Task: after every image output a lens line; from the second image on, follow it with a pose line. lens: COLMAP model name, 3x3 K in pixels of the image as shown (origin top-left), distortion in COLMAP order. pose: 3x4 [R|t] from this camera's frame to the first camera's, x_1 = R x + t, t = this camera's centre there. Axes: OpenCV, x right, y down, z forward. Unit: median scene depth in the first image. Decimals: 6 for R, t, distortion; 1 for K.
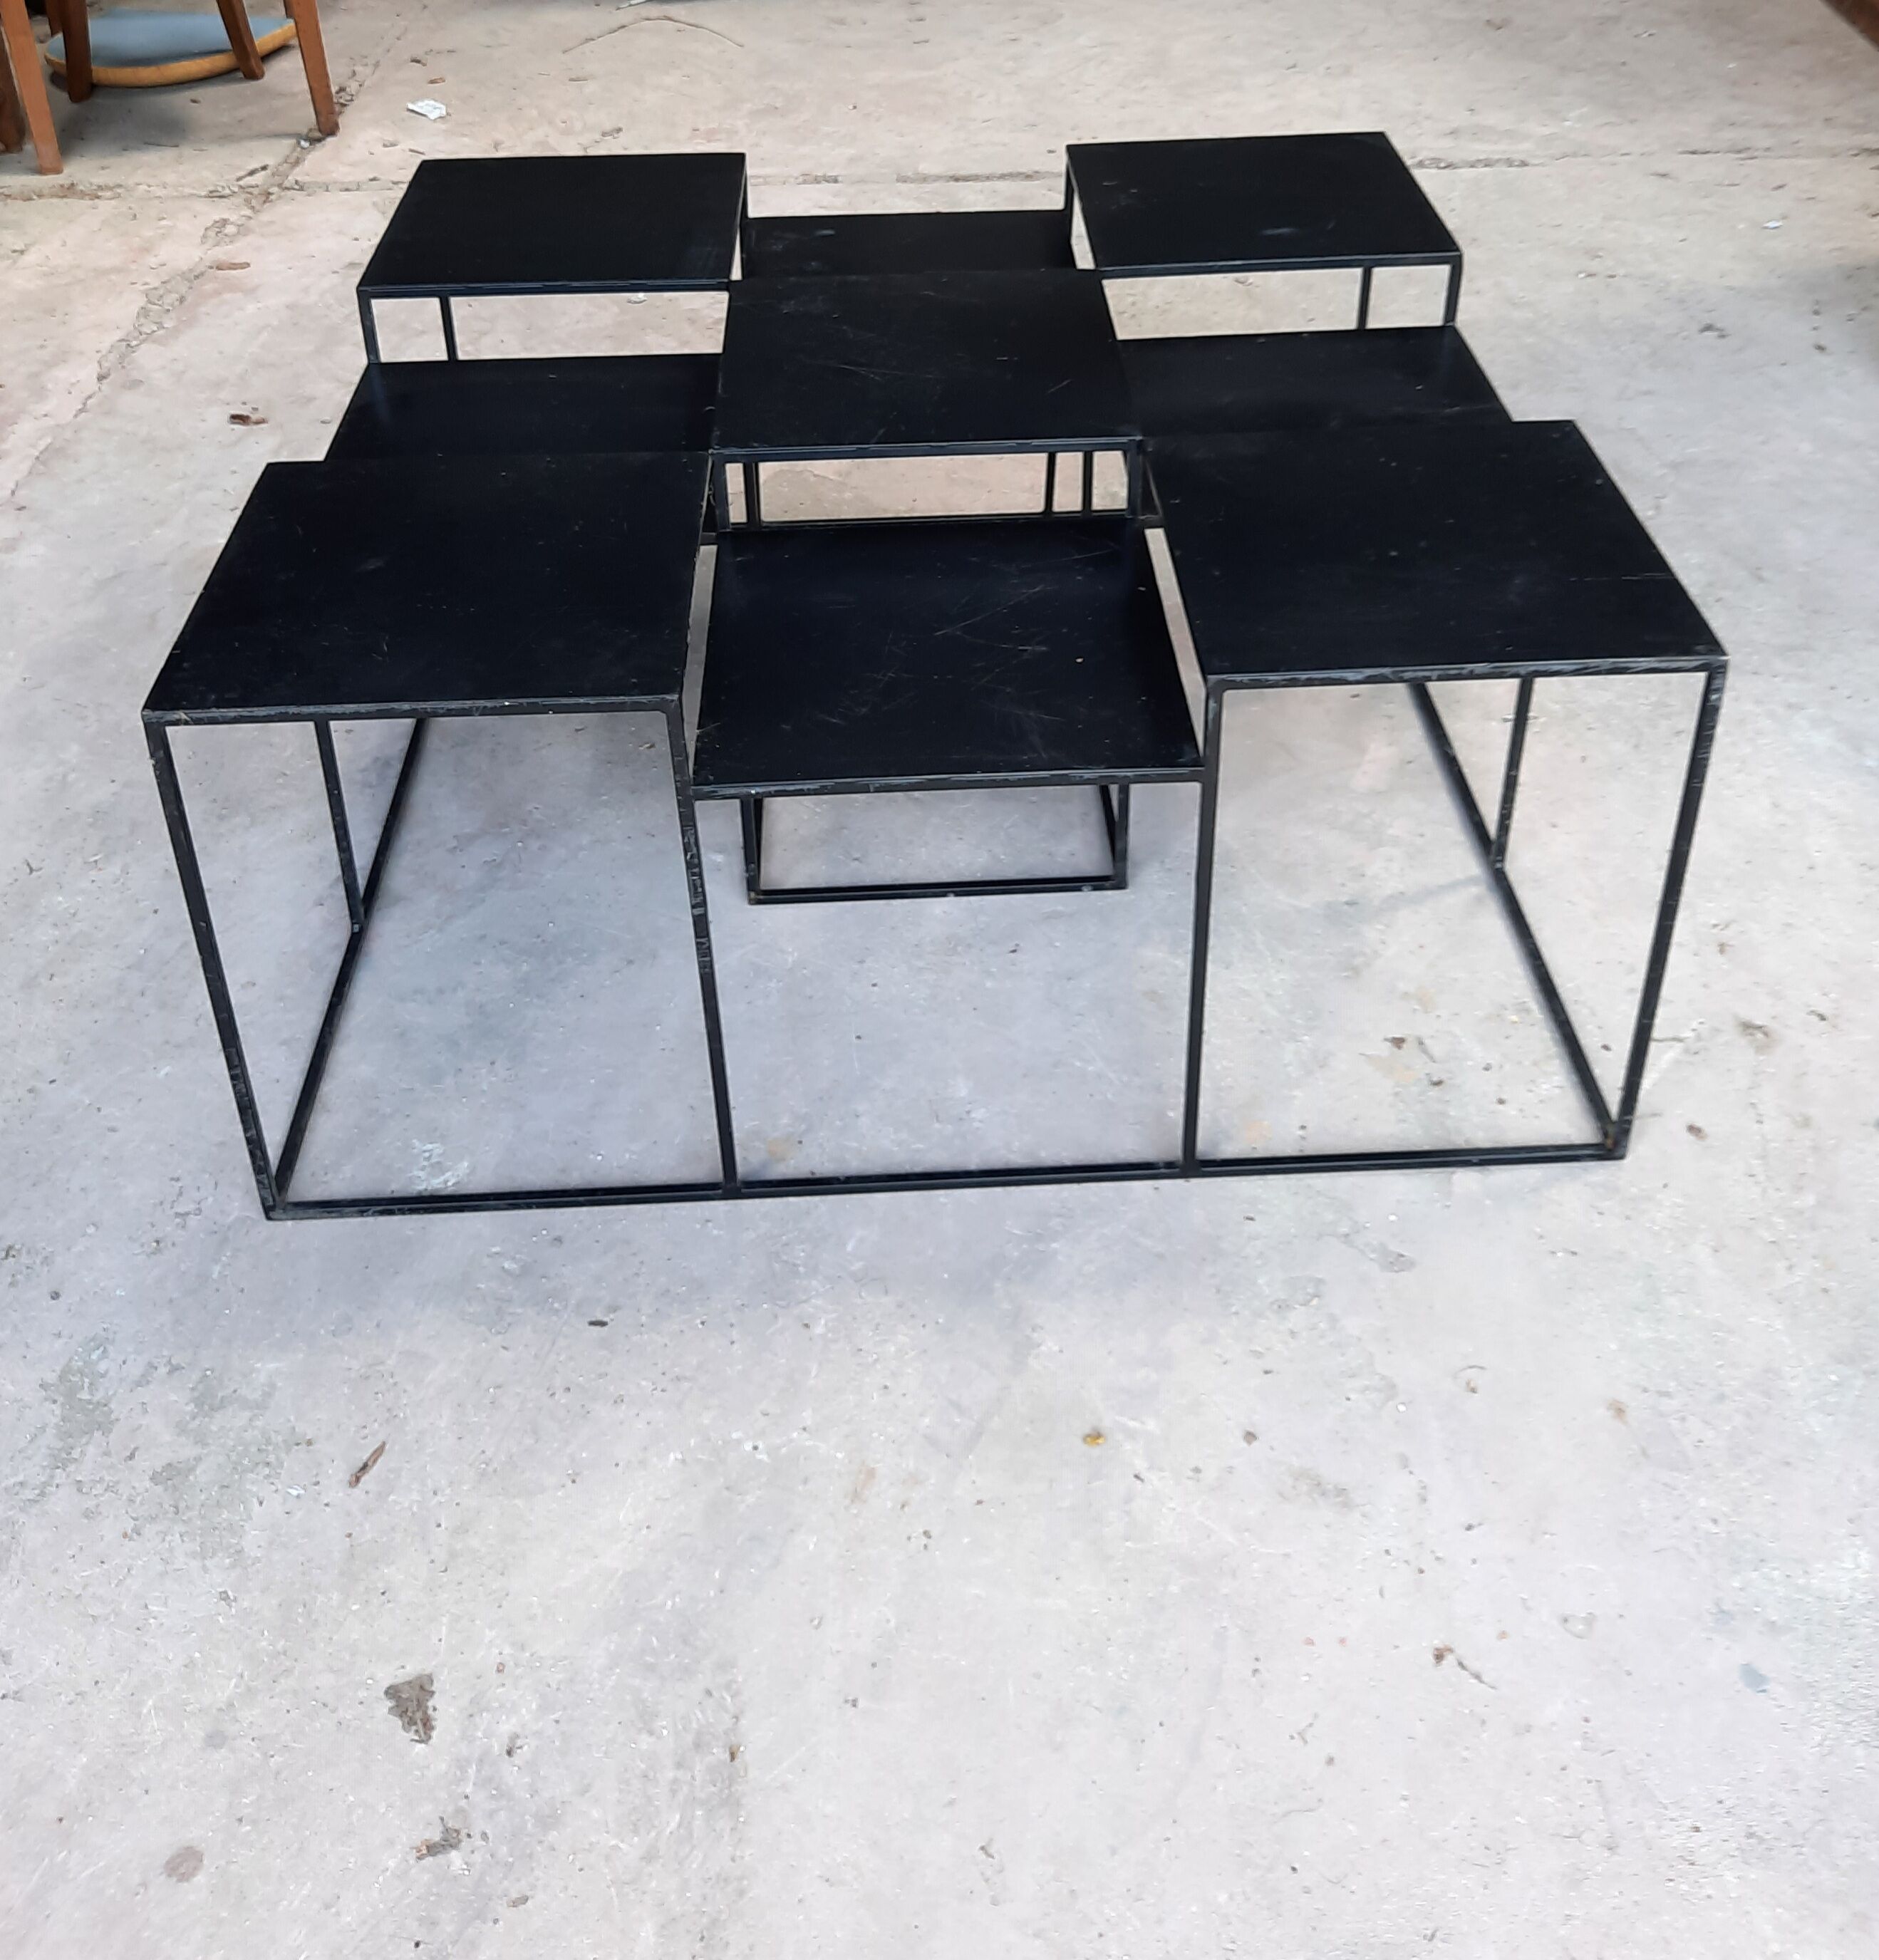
lens RADIAL K [[2277.5, 0, 1019.0], [0, 2277.5, 981.9], [0, 0, 1]] dist [0.035790, -0.055911]
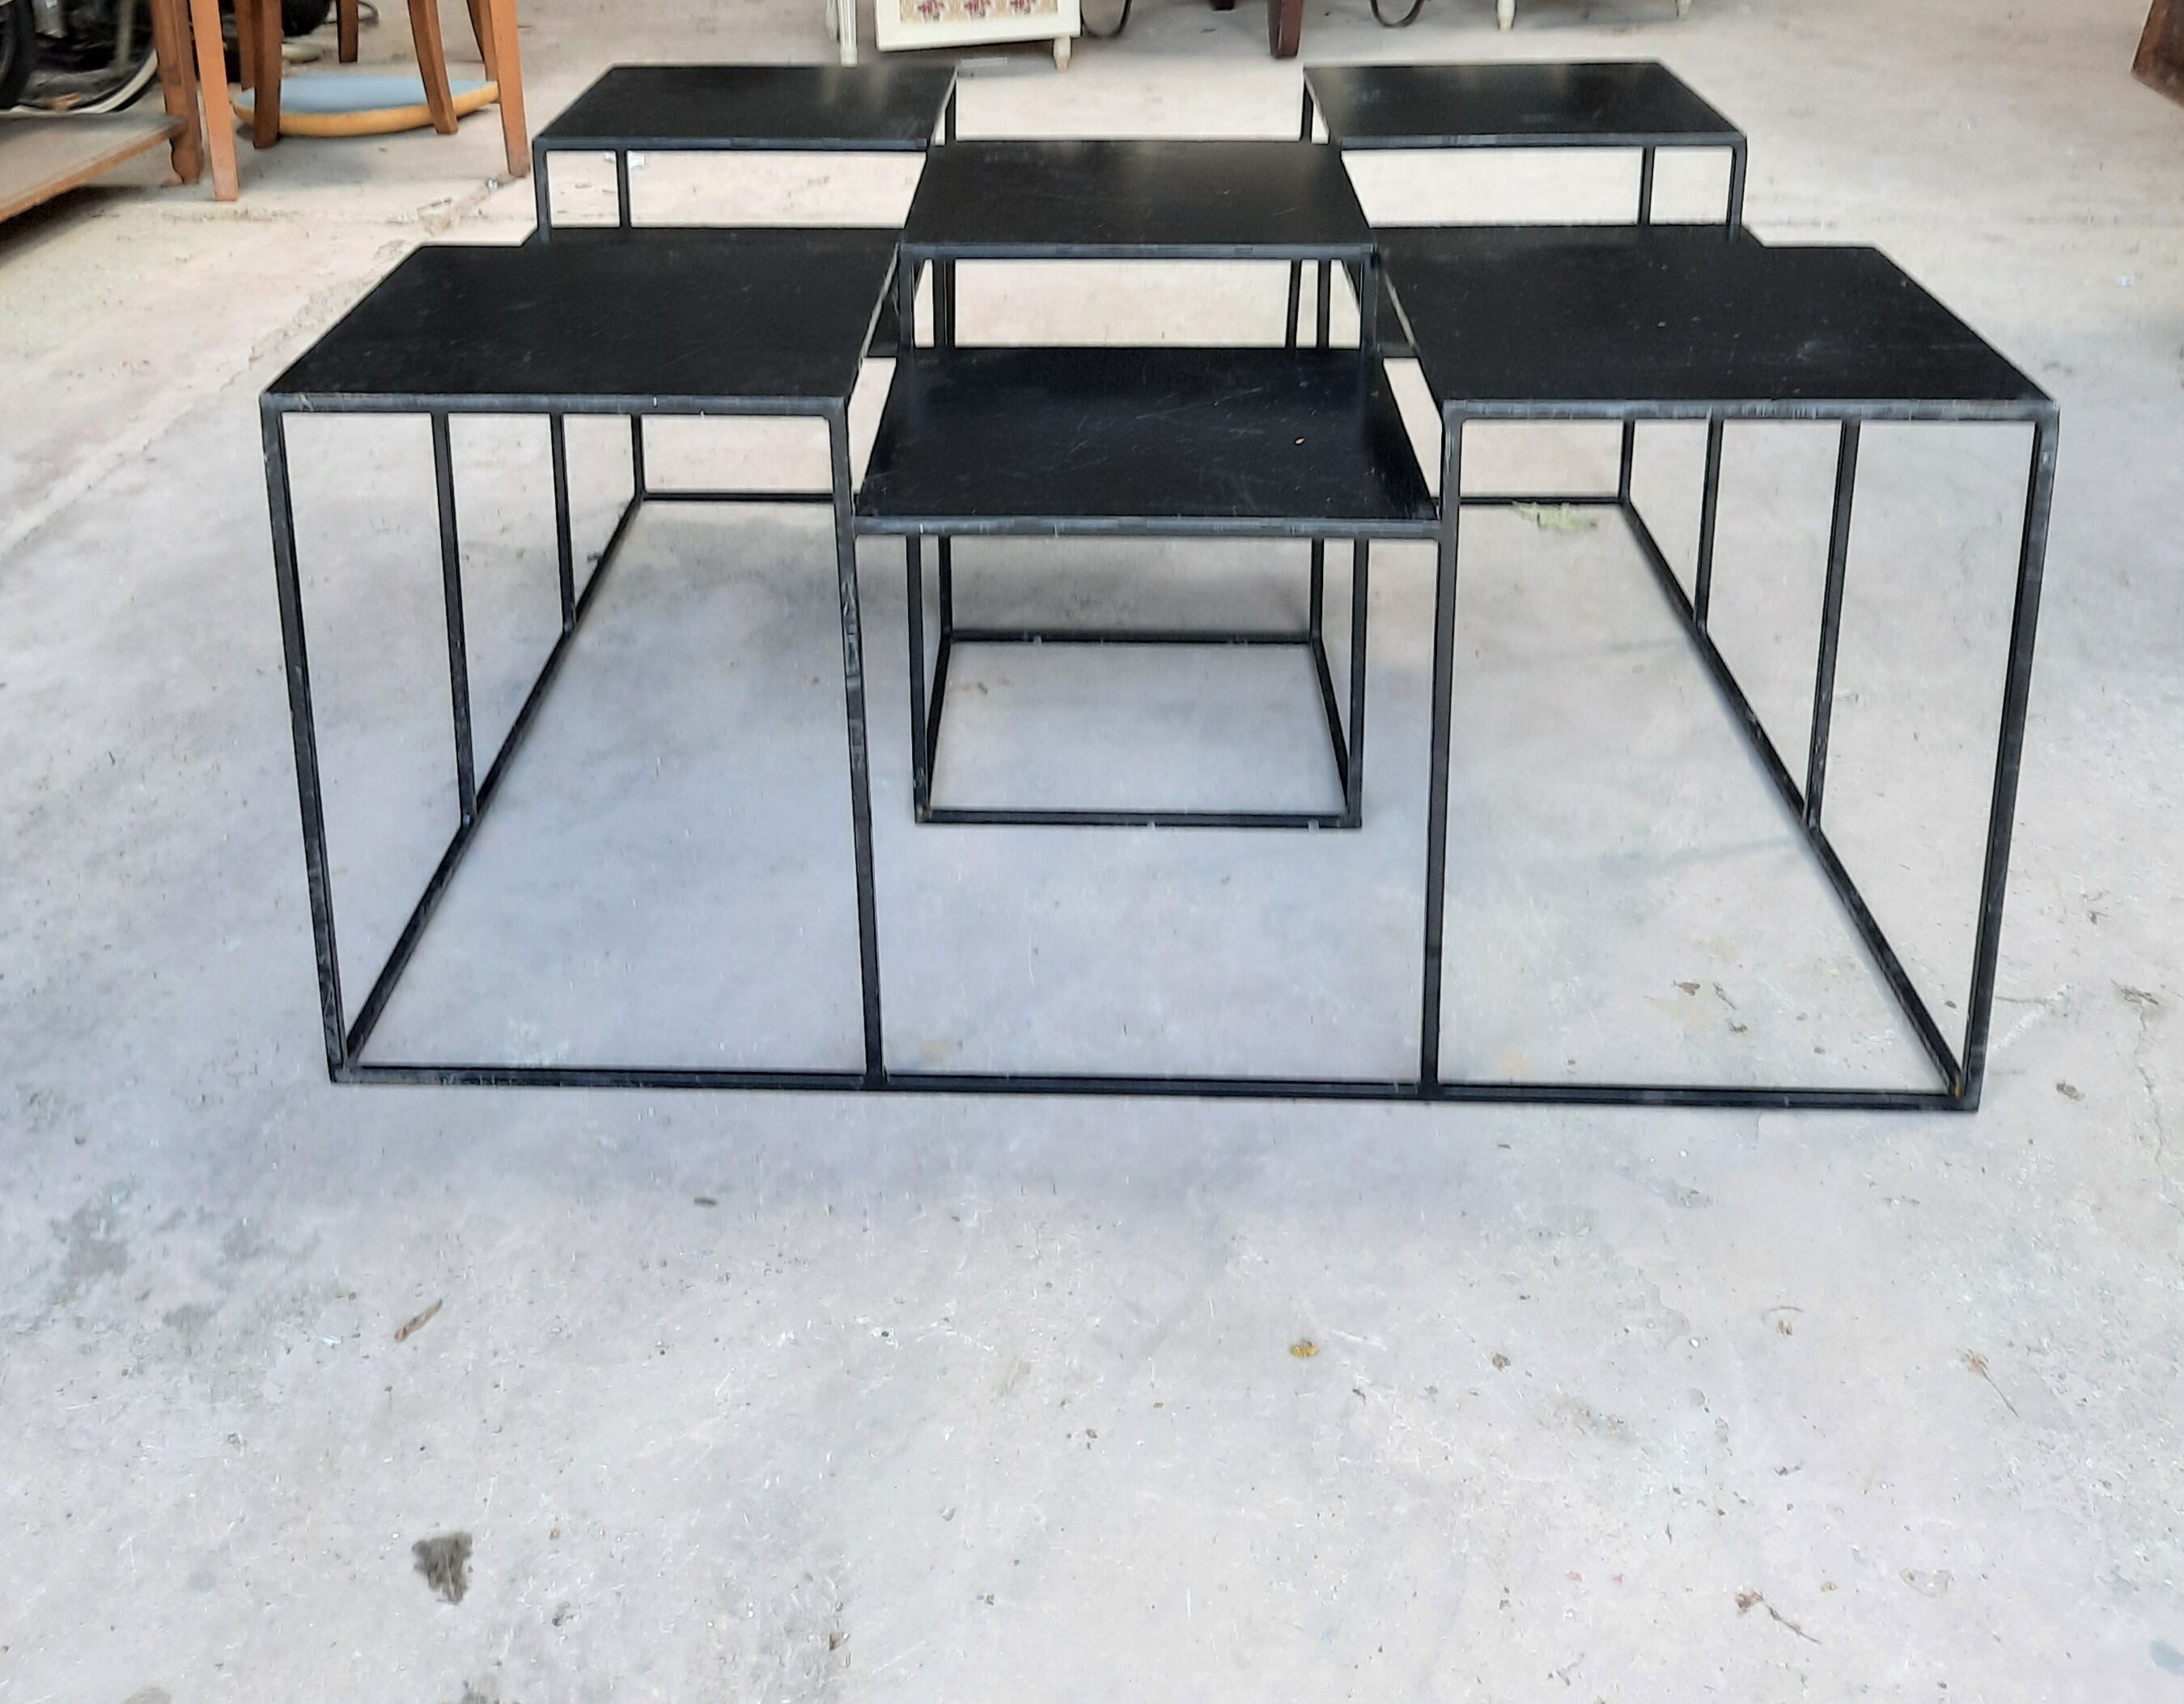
lens RADIAL K [[2750.7, 0, 1043.9], [0, 2750.7, 852.6], [0, 0, 1]] dist [0.038048, -0.060514]
pose [[0.995985, 0.017942, -0.087708, 0.023012], [-0.040334, 0.964577, -0.260700, 0.279658], [0.079923, 0.263191, 0.961427, 0.013839]]
